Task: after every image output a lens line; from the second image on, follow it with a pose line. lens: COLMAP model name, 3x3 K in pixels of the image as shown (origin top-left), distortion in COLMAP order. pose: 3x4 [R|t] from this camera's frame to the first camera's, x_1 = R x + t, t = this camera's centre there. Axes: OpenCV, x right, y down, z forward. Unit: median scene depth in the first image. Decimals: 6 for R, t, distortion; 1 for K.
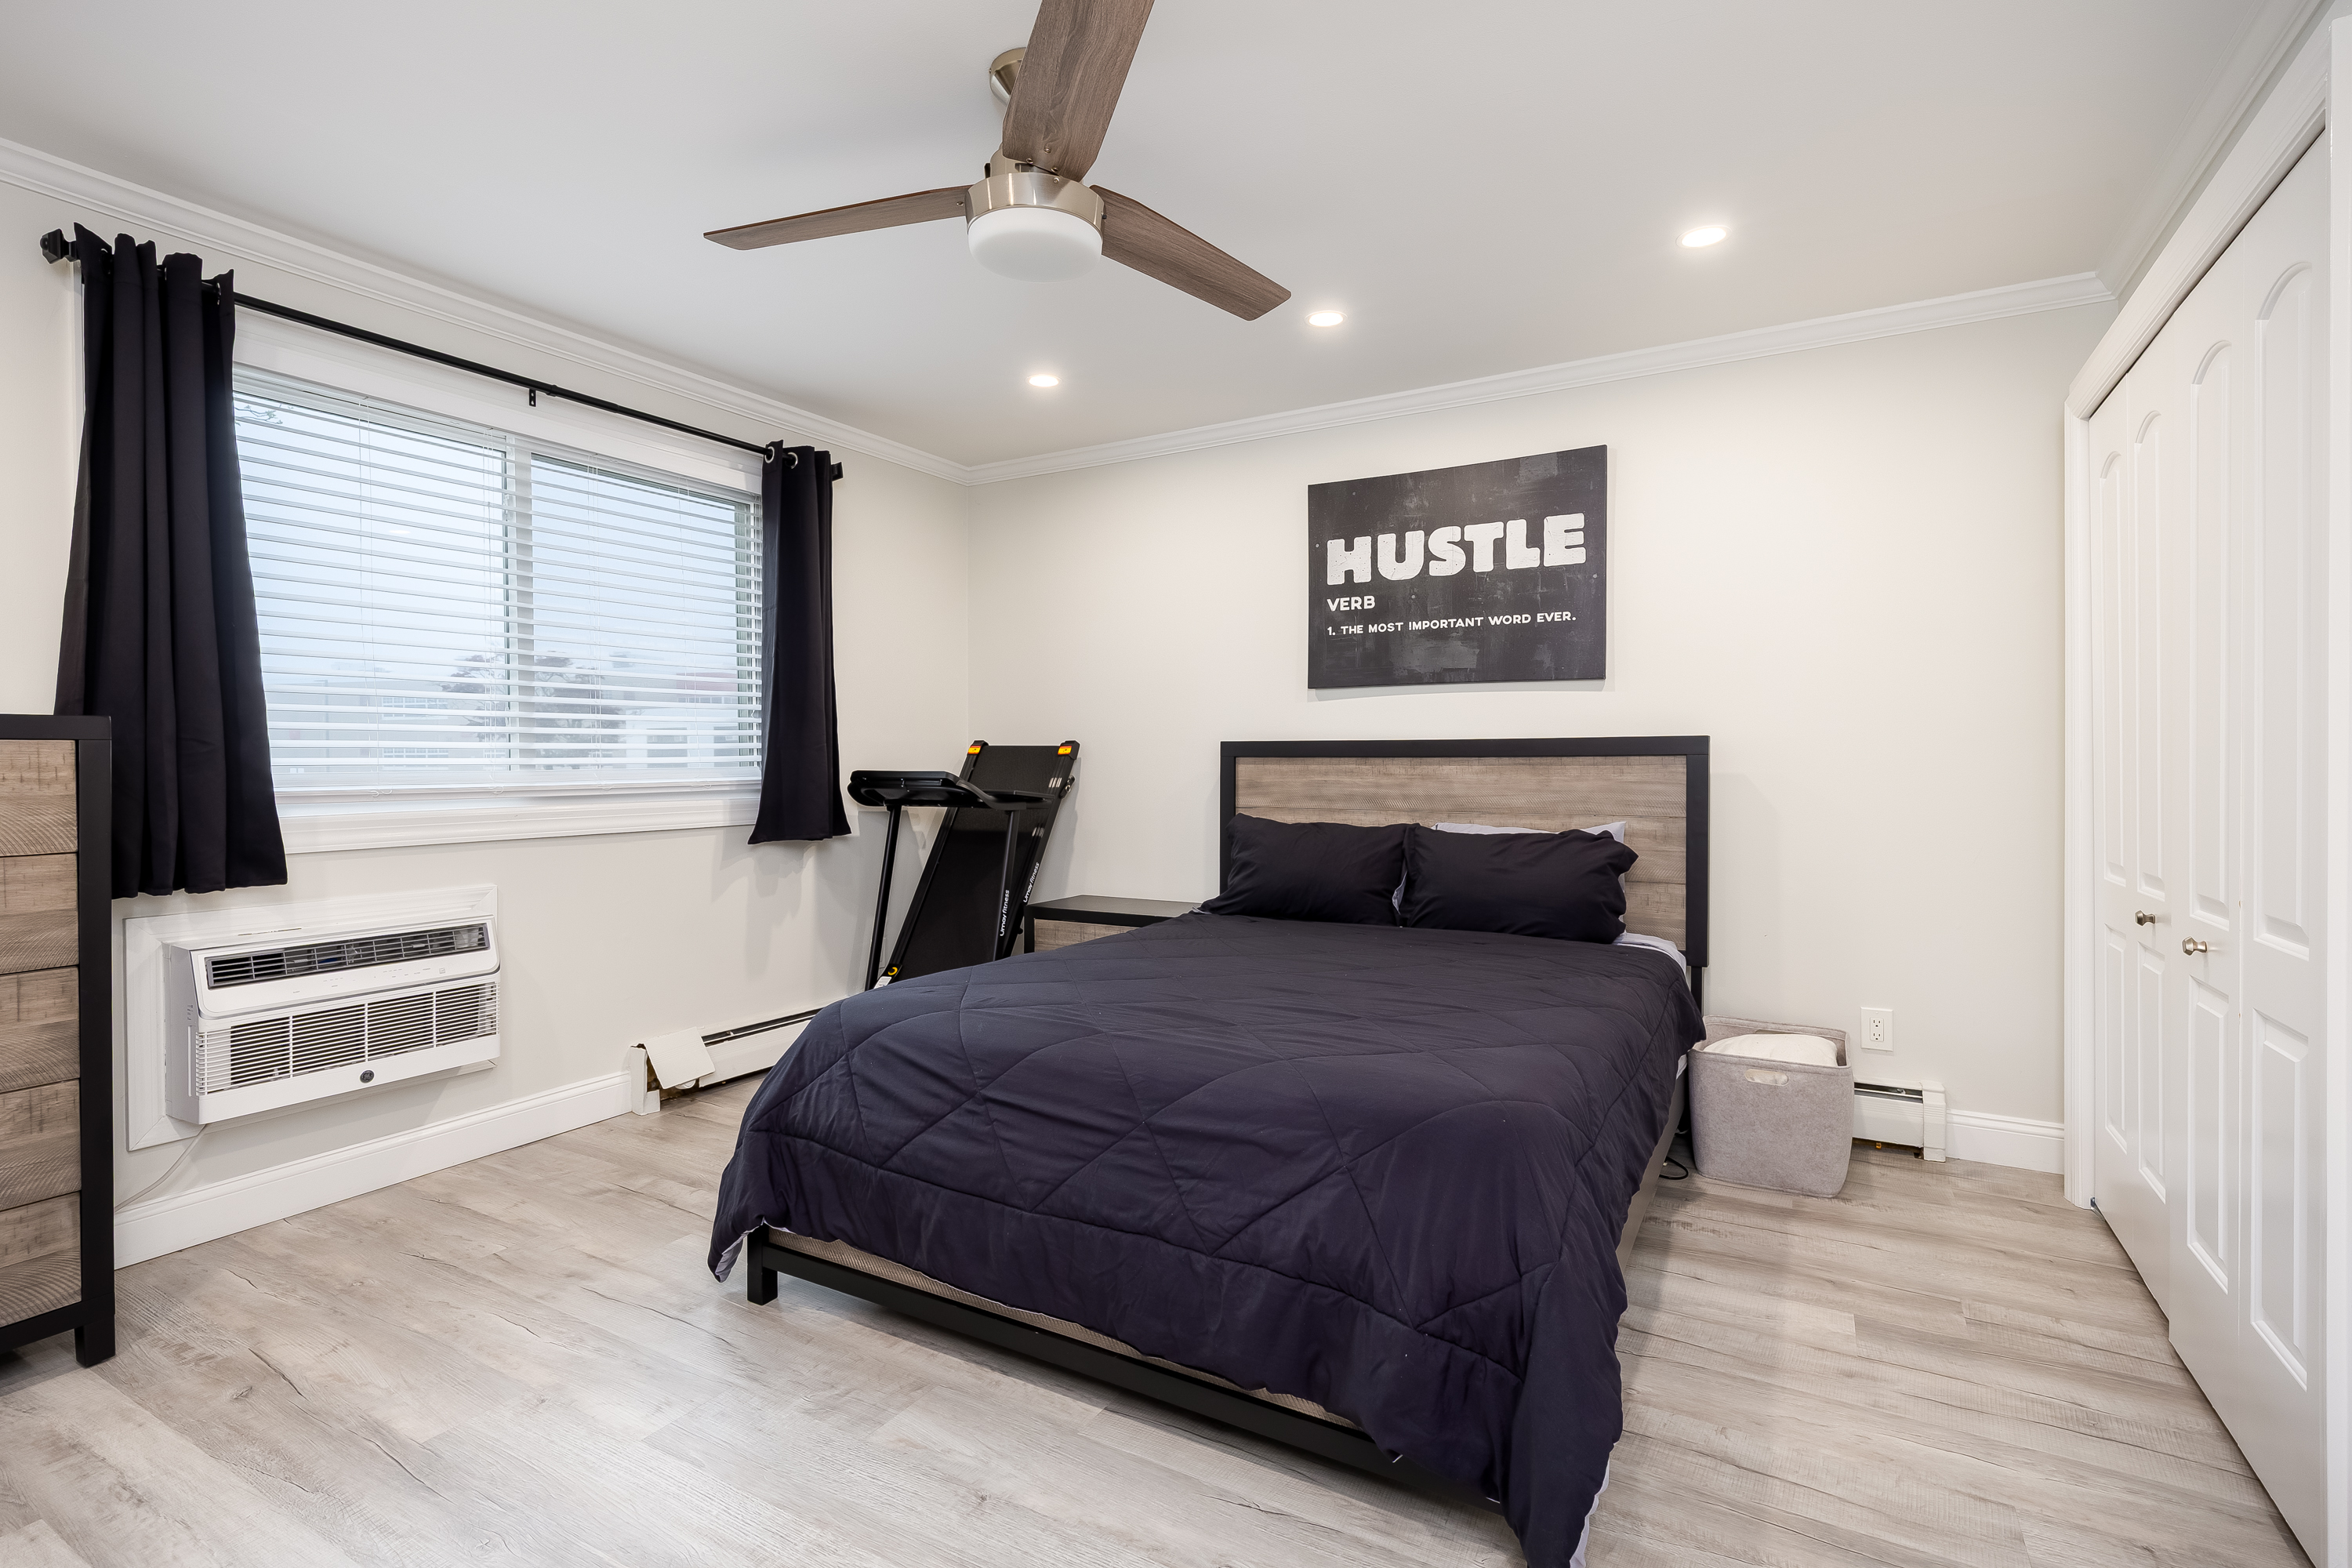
lens RADIAL K [[1054.2, 0, 1170.3], [0, 1054.2, 779.7], [0, 0, 1]] dist [0.004139, -0.003509]
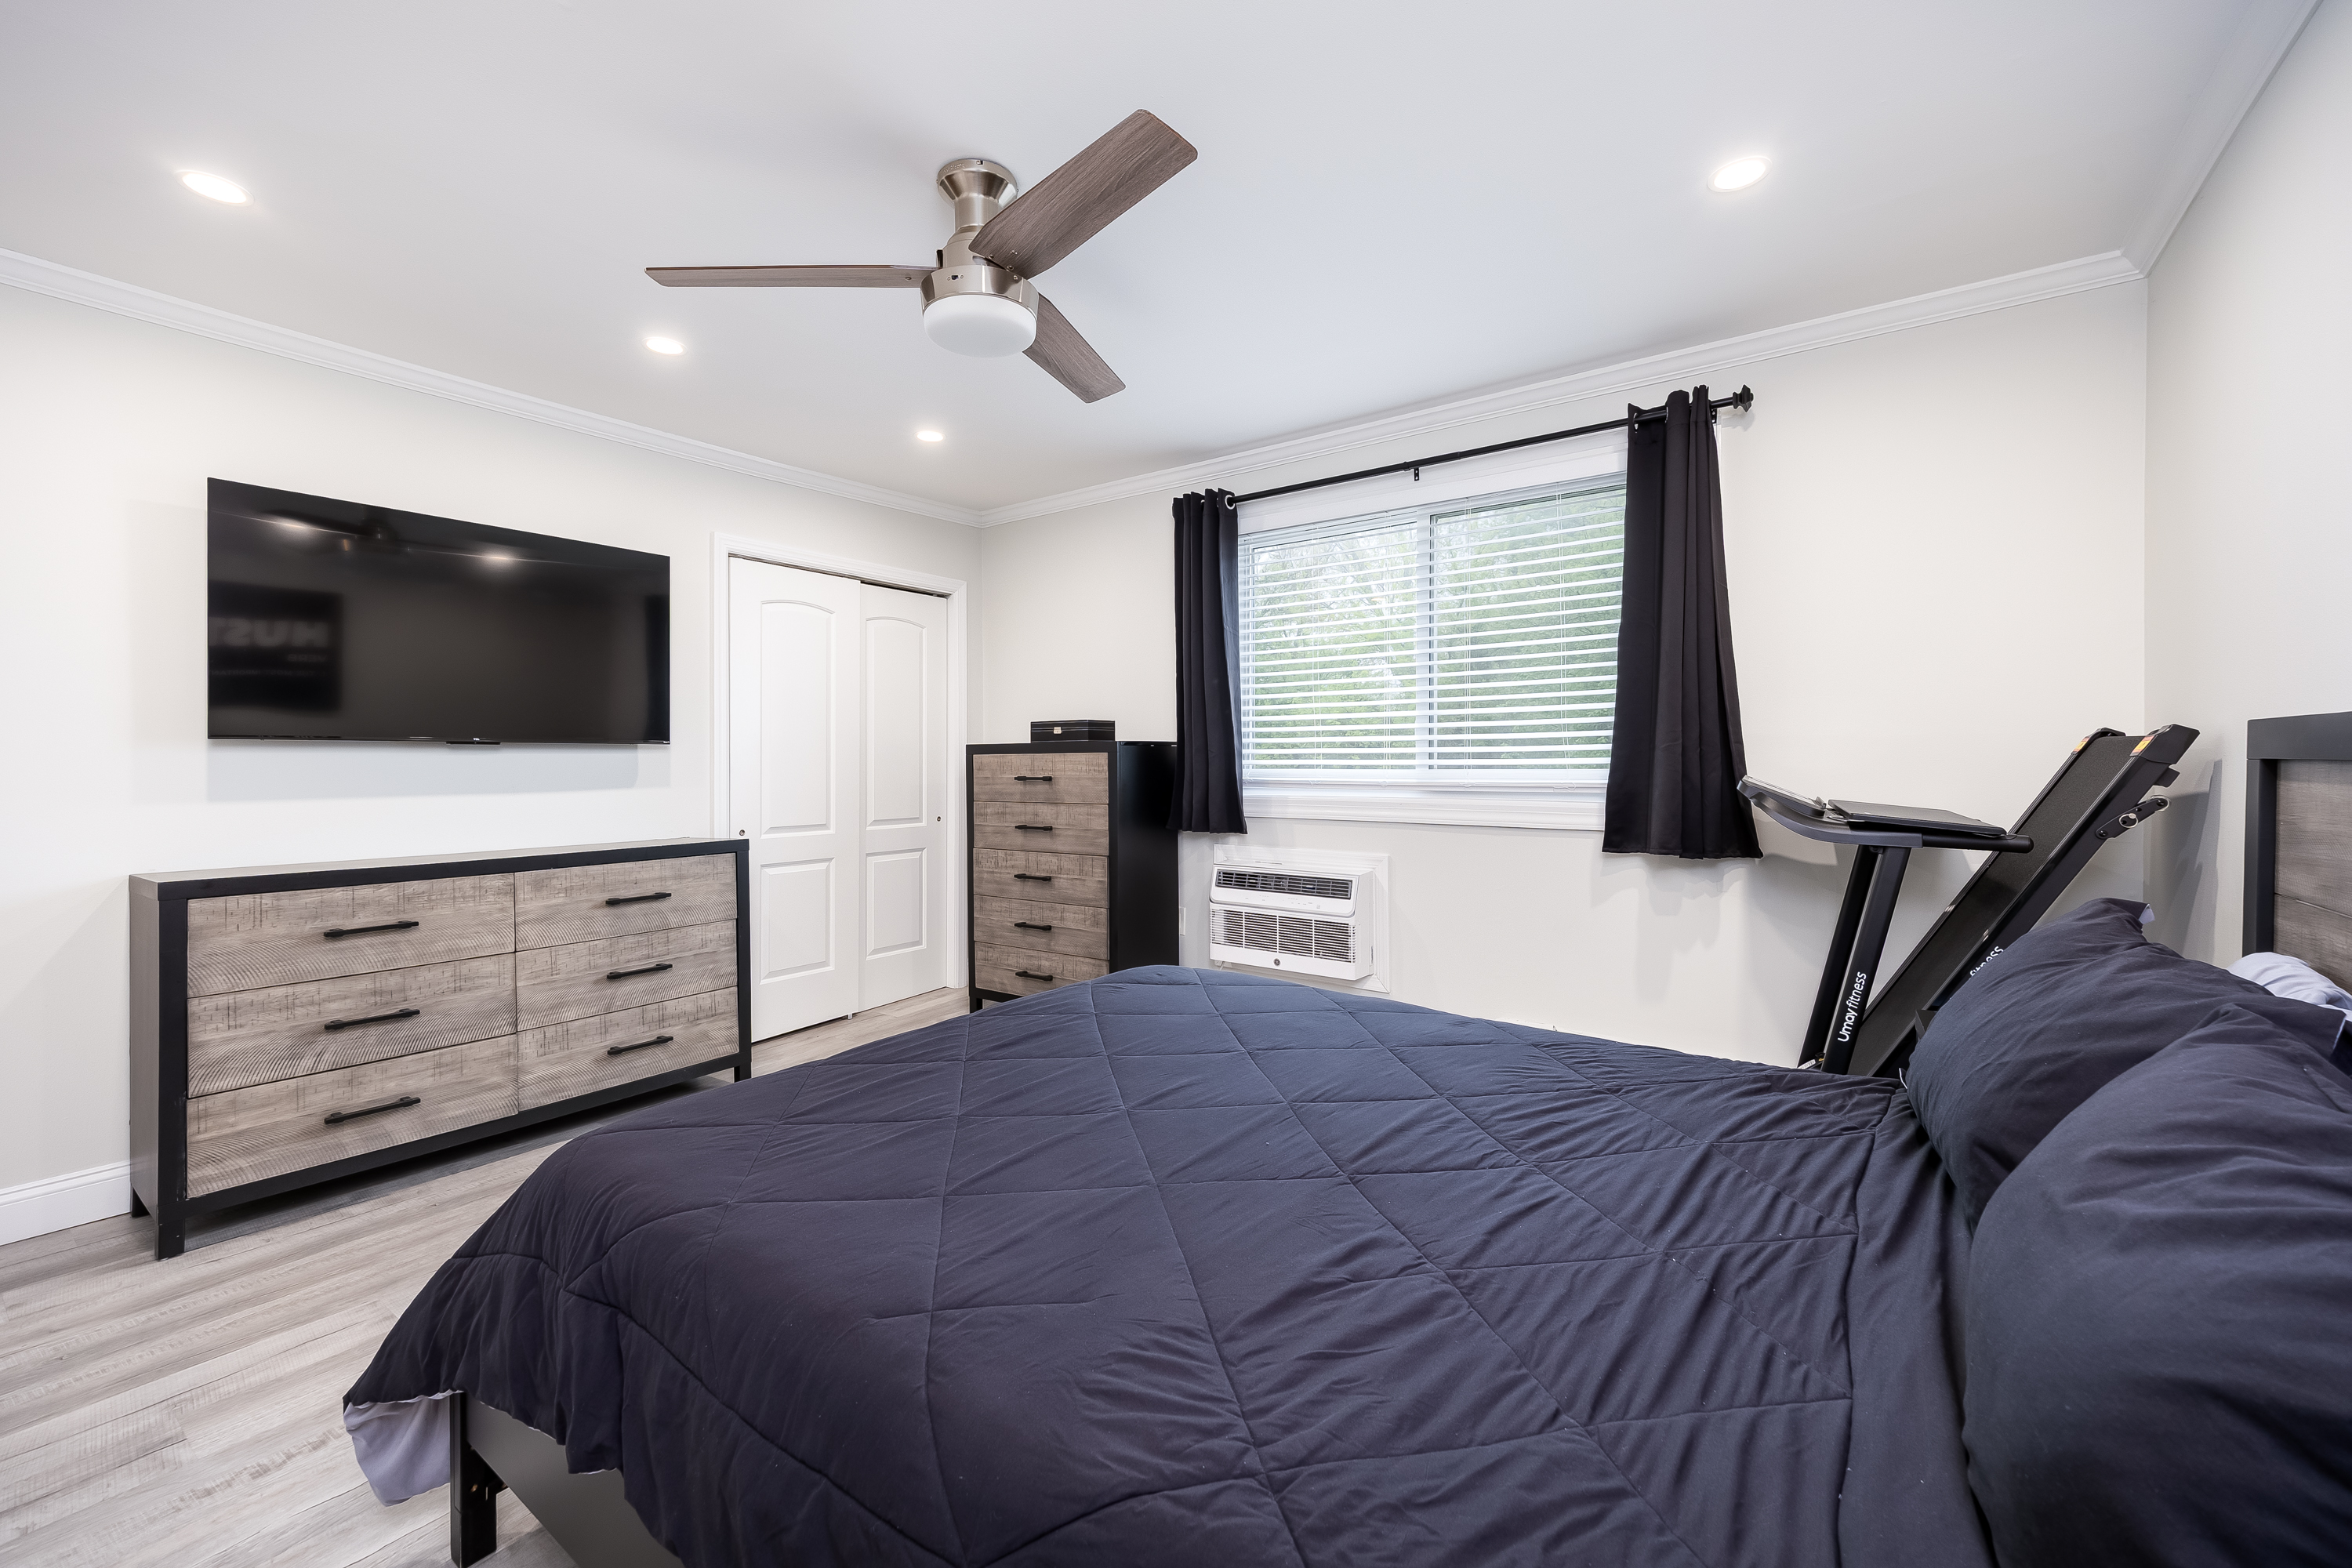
lens RADIAL K [[955.2, 0, 1193.6], [0, 955.2, 771.0], [0, 0, 1]] dist [0.007929, -0.000925]
pose [[-0.092669, 0.017005, -0.995552, 0.492632], [-0.015597, 0.999707, 0.018528, -0.021050], [0.995575, 0.017245, -0.092376, 0.735430]]
